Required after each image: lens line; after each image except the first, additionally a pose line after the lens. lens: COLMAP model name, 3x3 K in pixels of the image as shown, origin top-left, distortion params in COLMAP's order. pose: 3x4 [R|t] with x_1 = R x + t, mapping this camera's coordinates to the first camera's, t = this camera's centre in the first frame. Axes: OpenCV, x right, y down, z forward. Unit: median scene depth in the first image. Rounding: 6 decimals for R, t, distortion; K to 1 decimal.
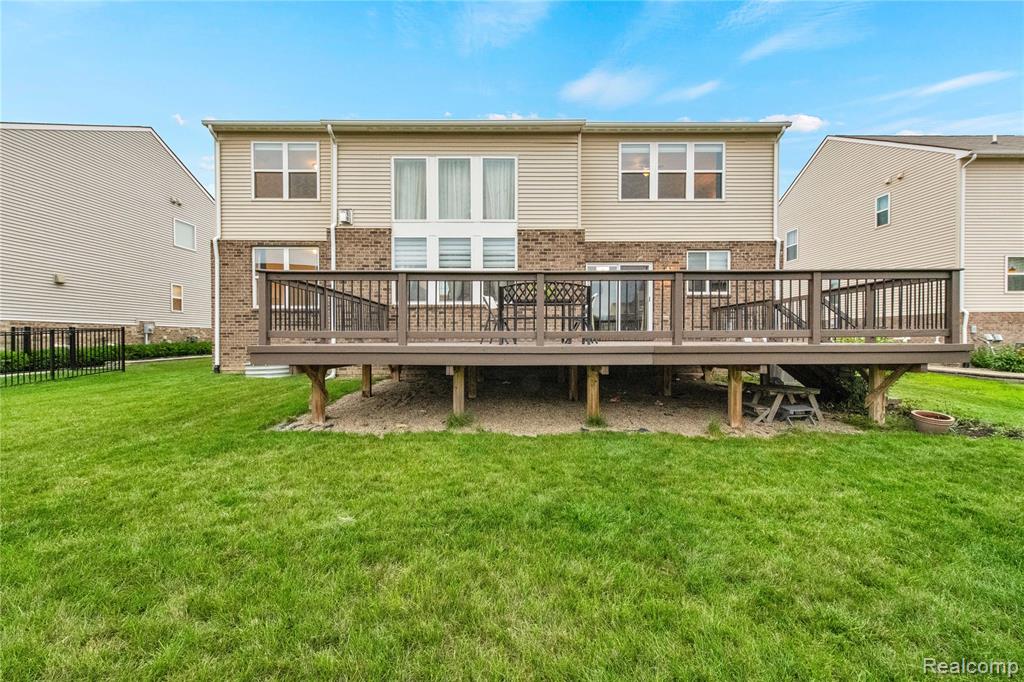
lens RADIAL K [[397.6, 0, 513.9], [0, 397.6, 343.4], [0, 0, 1]] dist [0.006640, 0.000583]
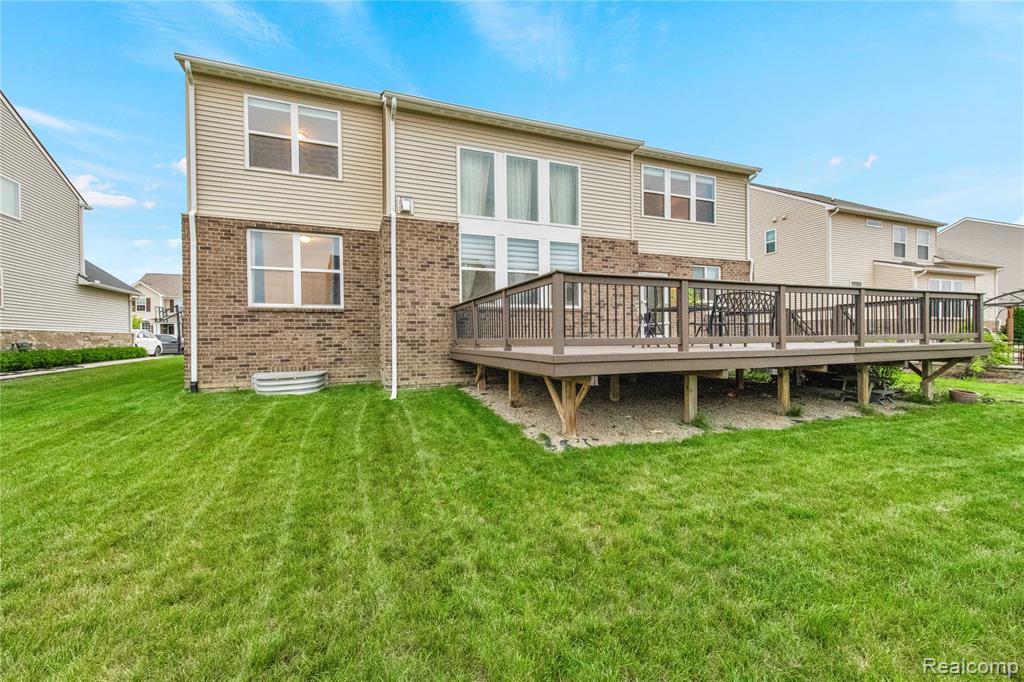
lens RADIAL K [[397.6, 0, 521.3], [0, 397.6, 341.7], [0, 0, 1]] dist [0.006640, 0.000583]
pose [[0.936714, -0.010819, 0.349929, -0.453957], [0.013515, 0.999895, -0.005264, -0.008720], [-0.349835, 0.009660, 0.936762, 0.085265]]
